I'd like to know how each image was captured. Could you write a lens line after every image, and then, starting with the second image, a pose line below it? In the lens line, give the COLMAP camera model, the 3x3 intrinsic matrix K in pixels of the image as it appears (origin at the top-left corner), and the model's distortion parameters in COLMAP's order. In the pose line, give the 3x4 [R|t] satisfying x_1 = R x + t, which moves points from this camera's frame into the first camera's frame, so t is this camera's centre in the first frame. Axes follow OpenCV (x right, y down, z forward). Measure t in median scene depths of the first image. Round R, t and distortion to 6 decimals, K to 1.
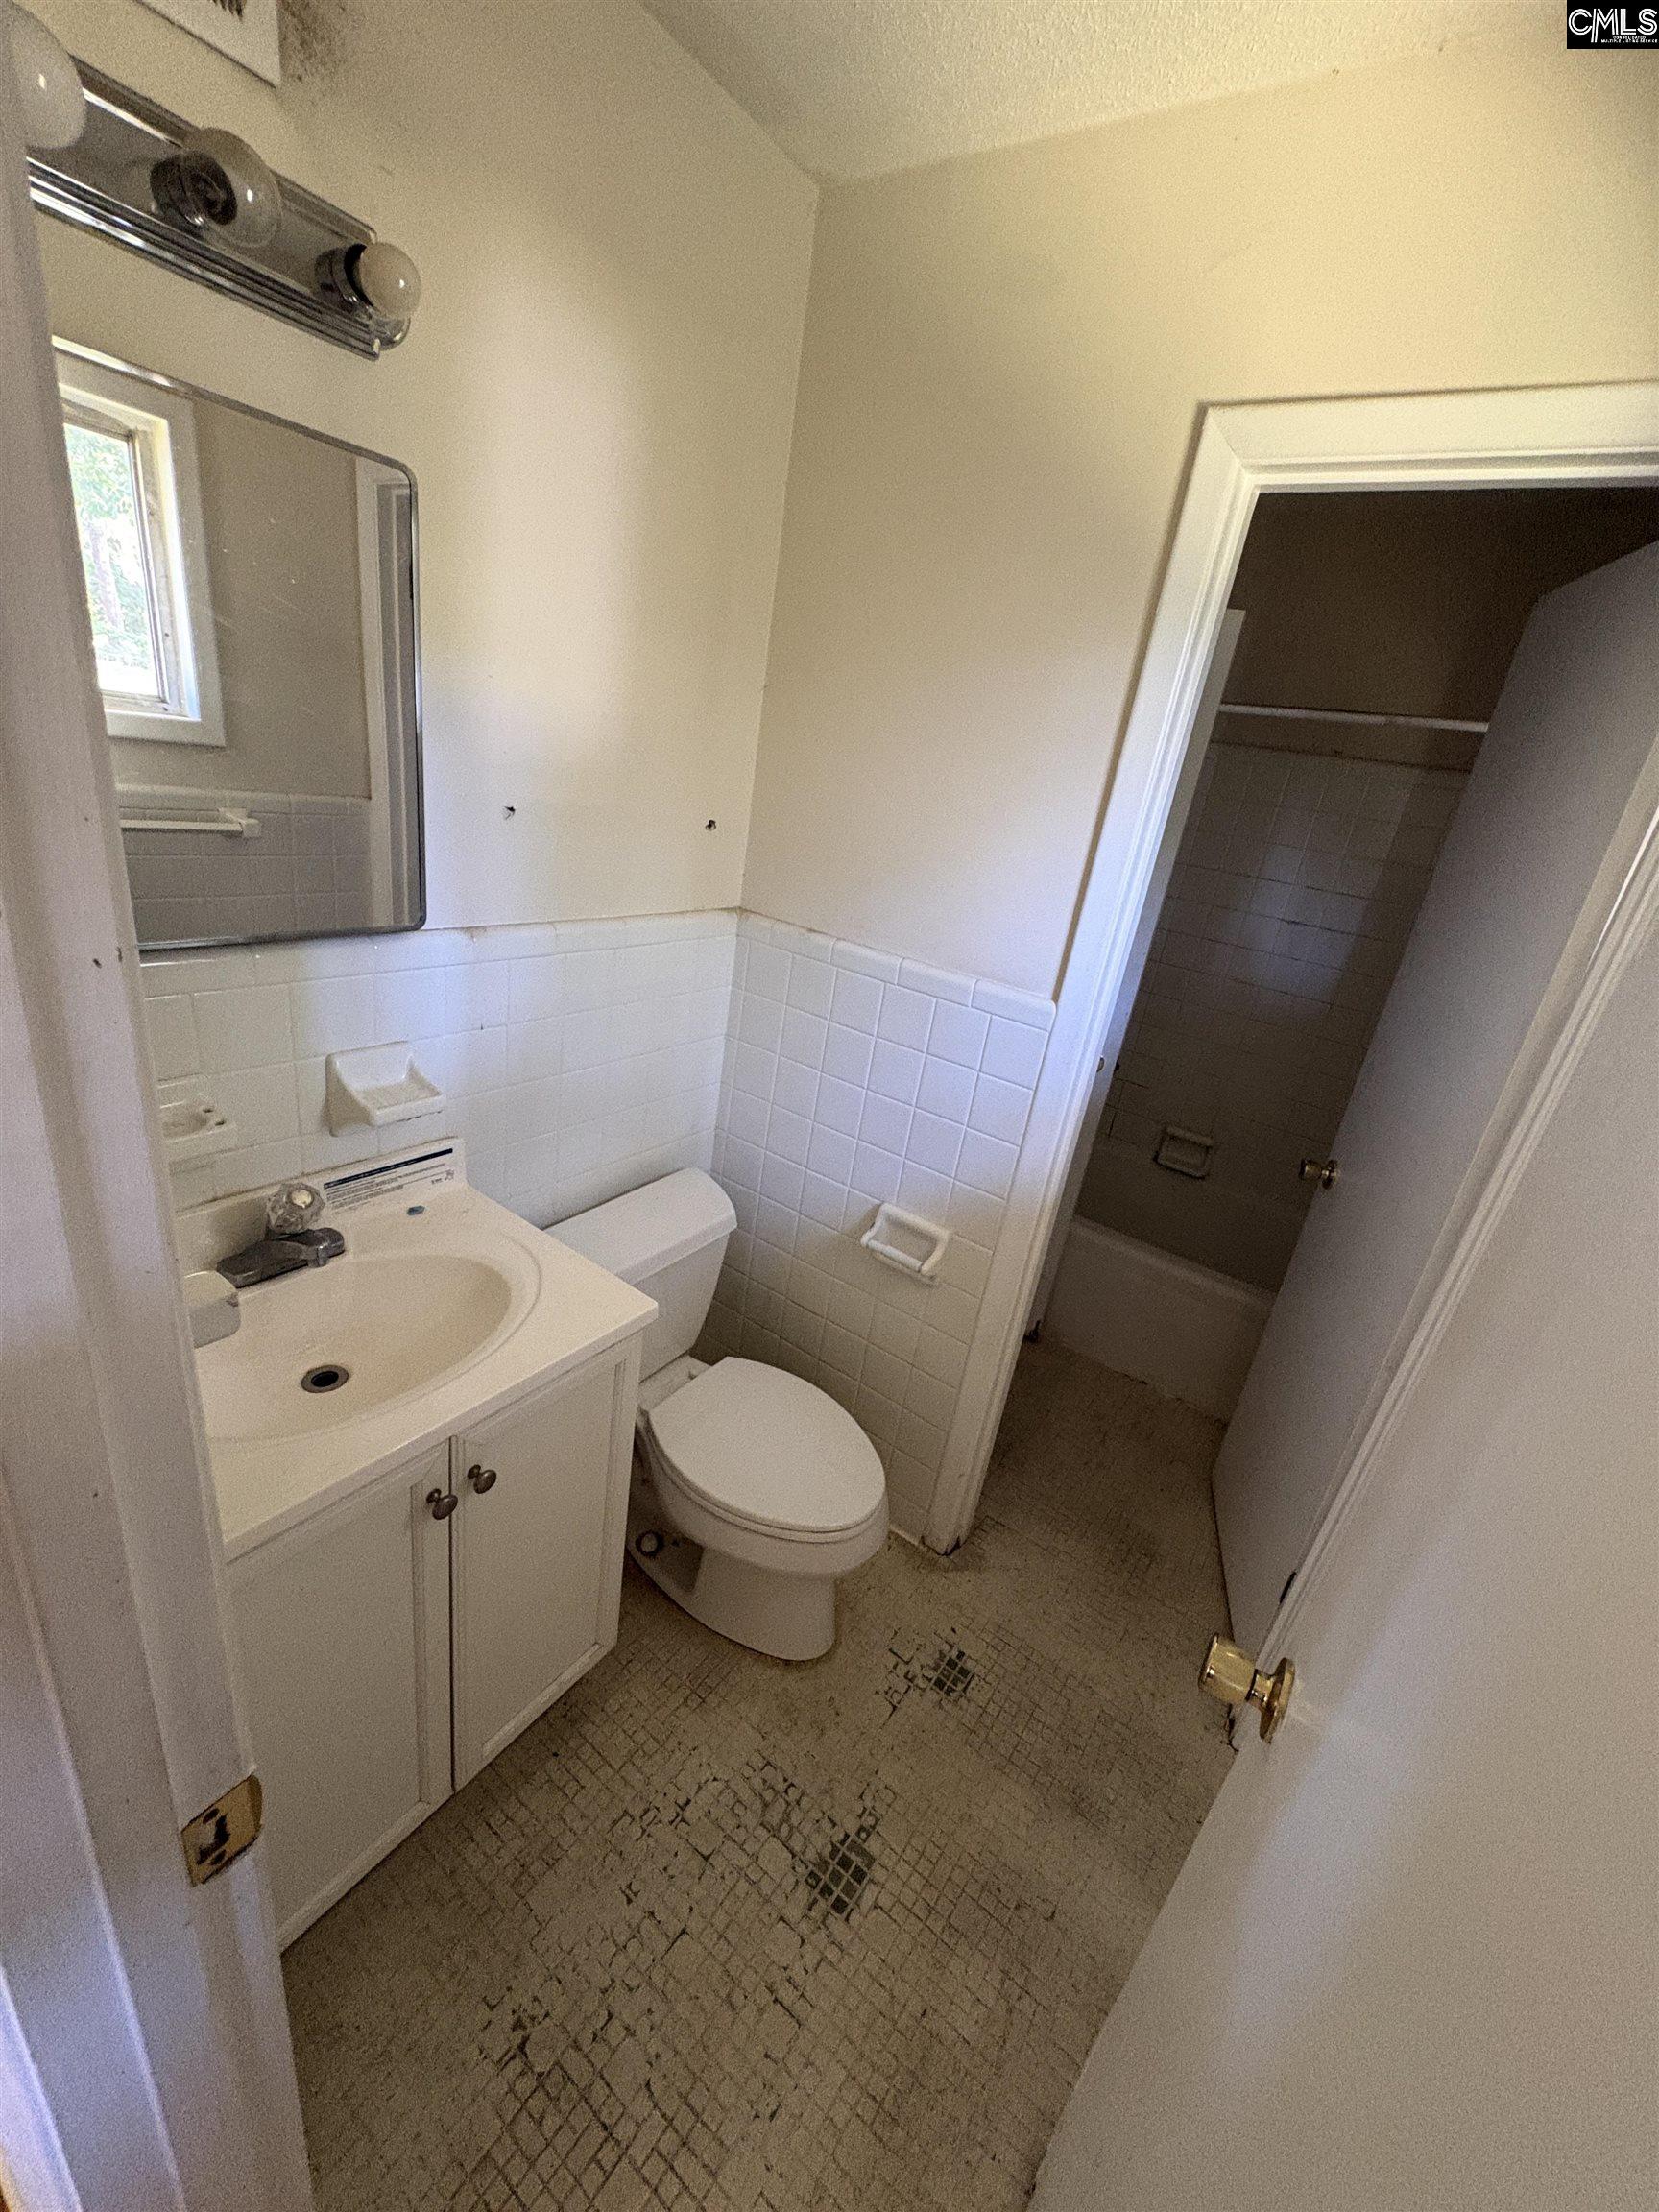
lens RADIAL K [[882.3, 0, 831.6], [0, 882.3, 1103.0], [0, 0, 1]] dist [-0.001623, -0.000250]
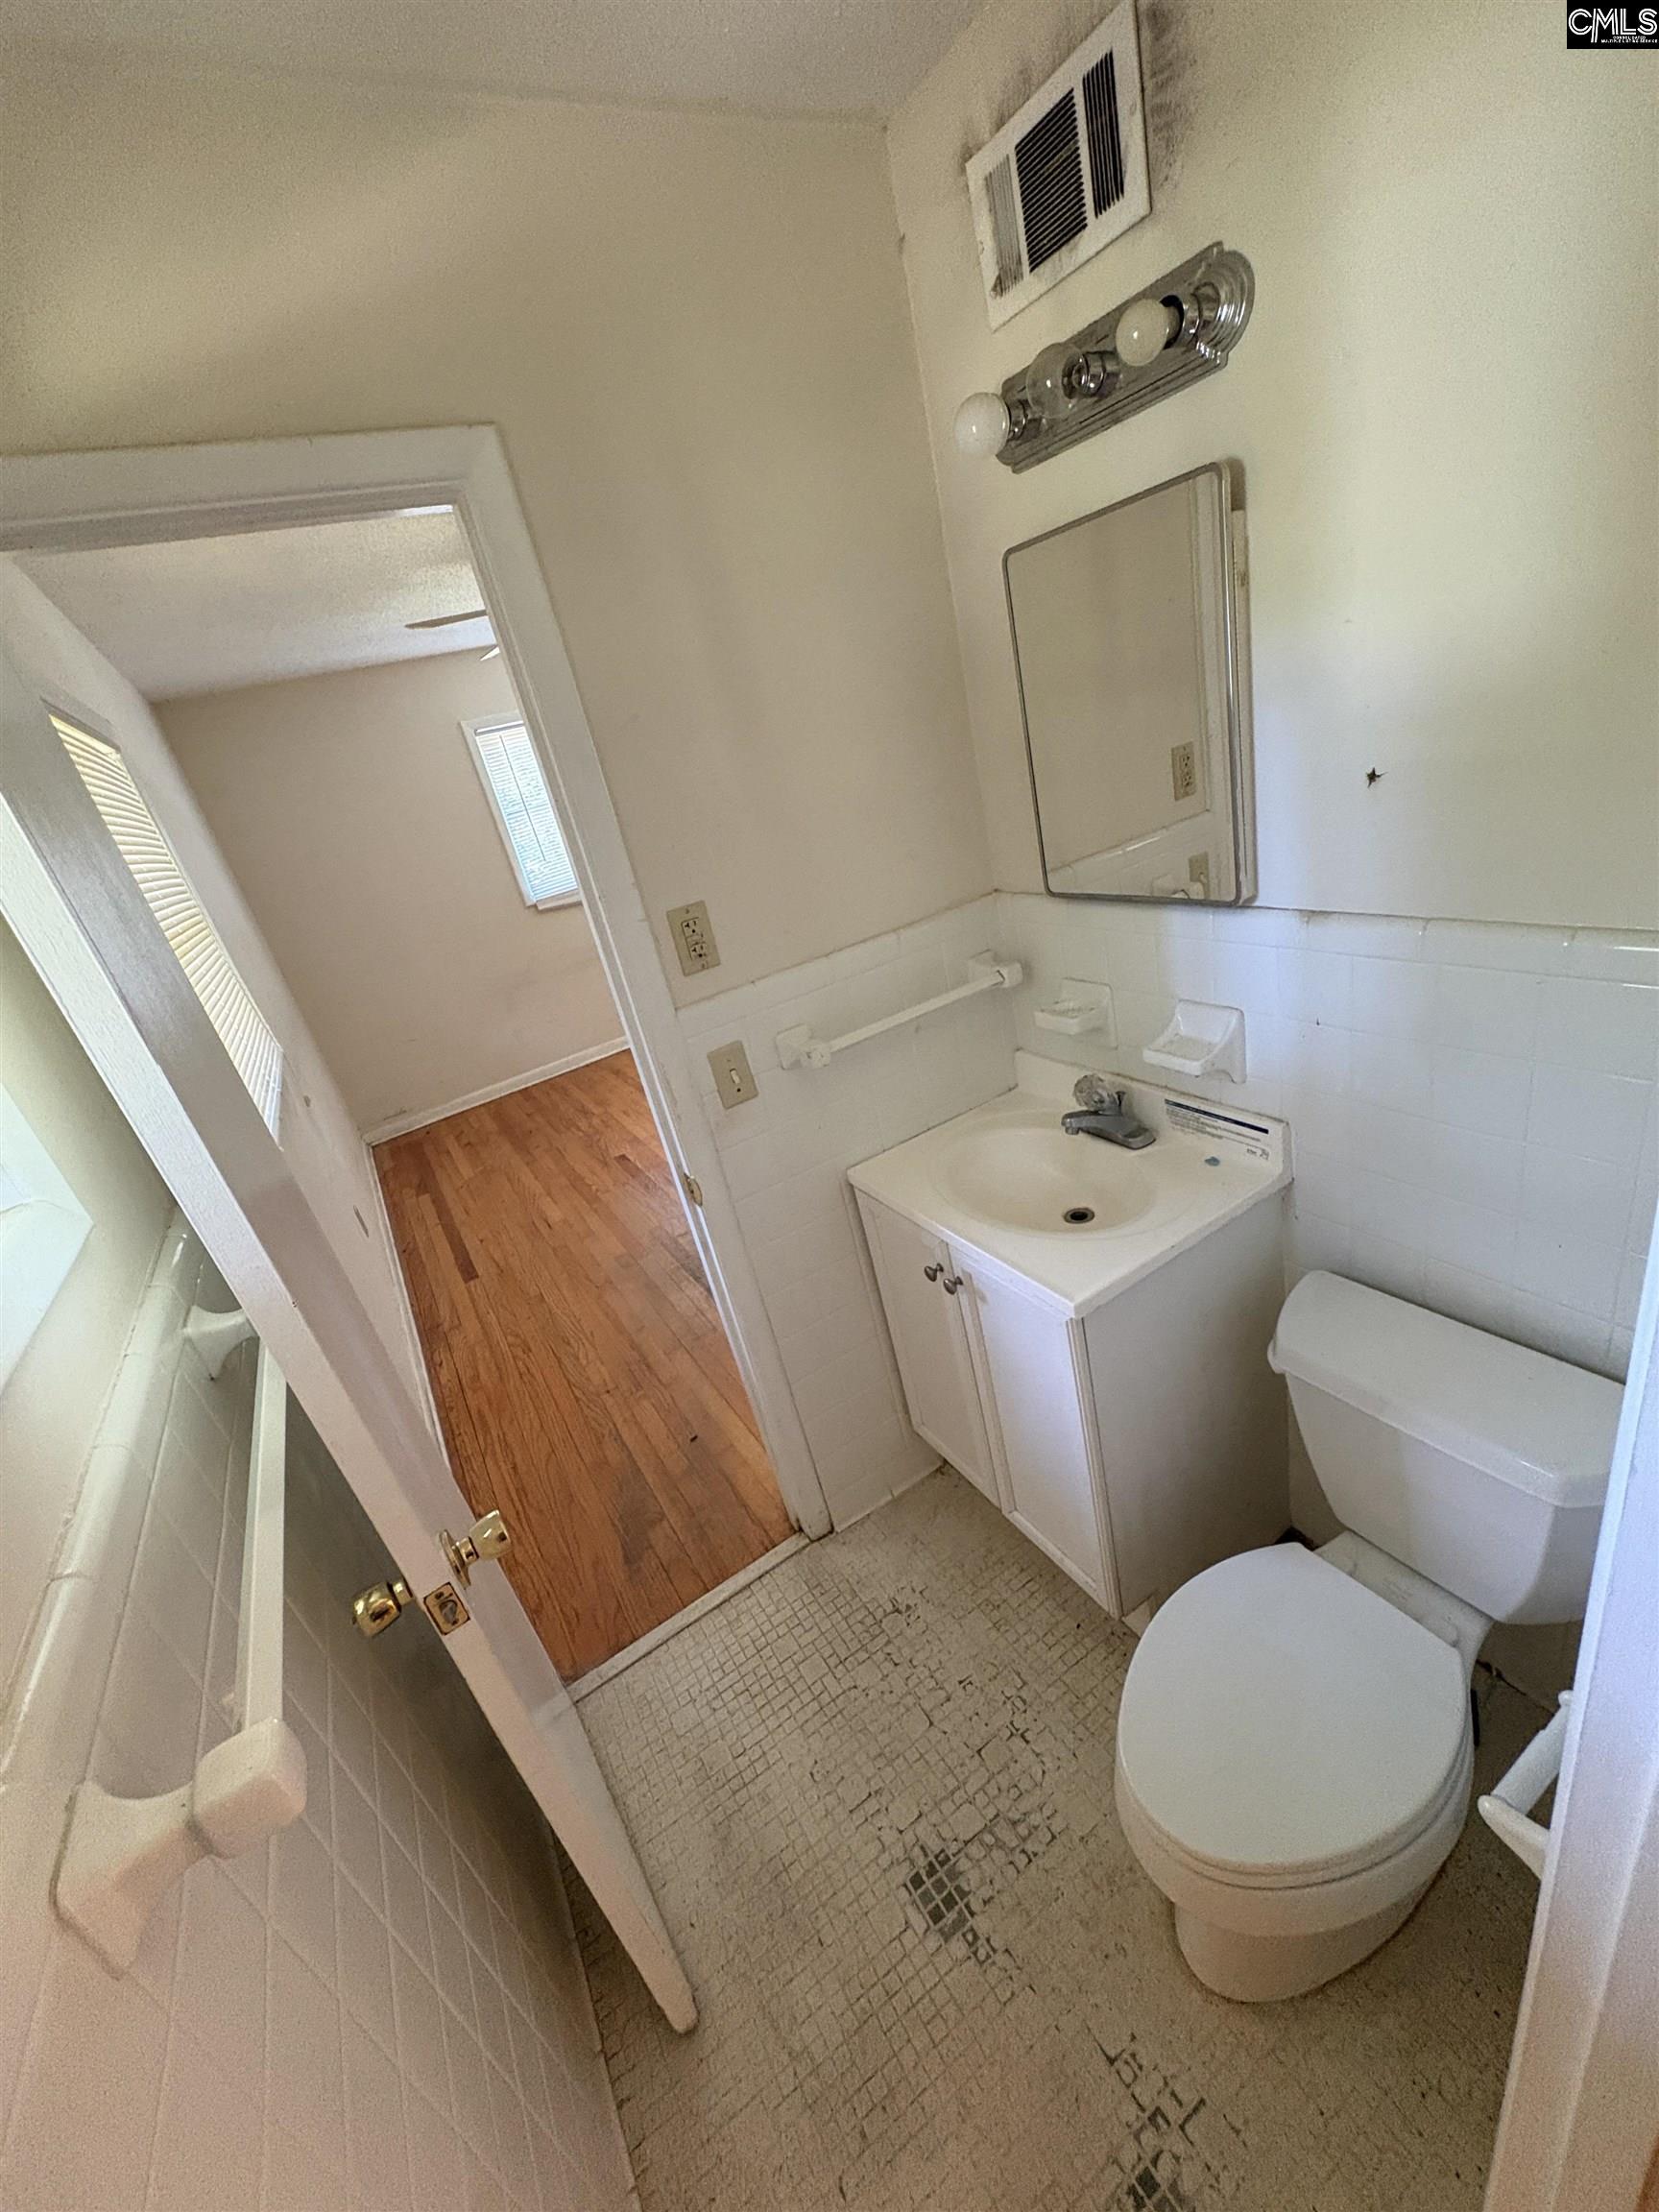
lens RADIAL K [[882.3, 0, 831.6], [0, 882.3, 1103.0], [0, 0, 1]] dist [-0.001623, -0.000250]
pose [[-0.422056, 0.308041, -0.852631, 0.636895], [-0.182776, 0.892276, 0.412839, -0.308114], [0.887954, 0.330082, -0.320288, 0.917322]]
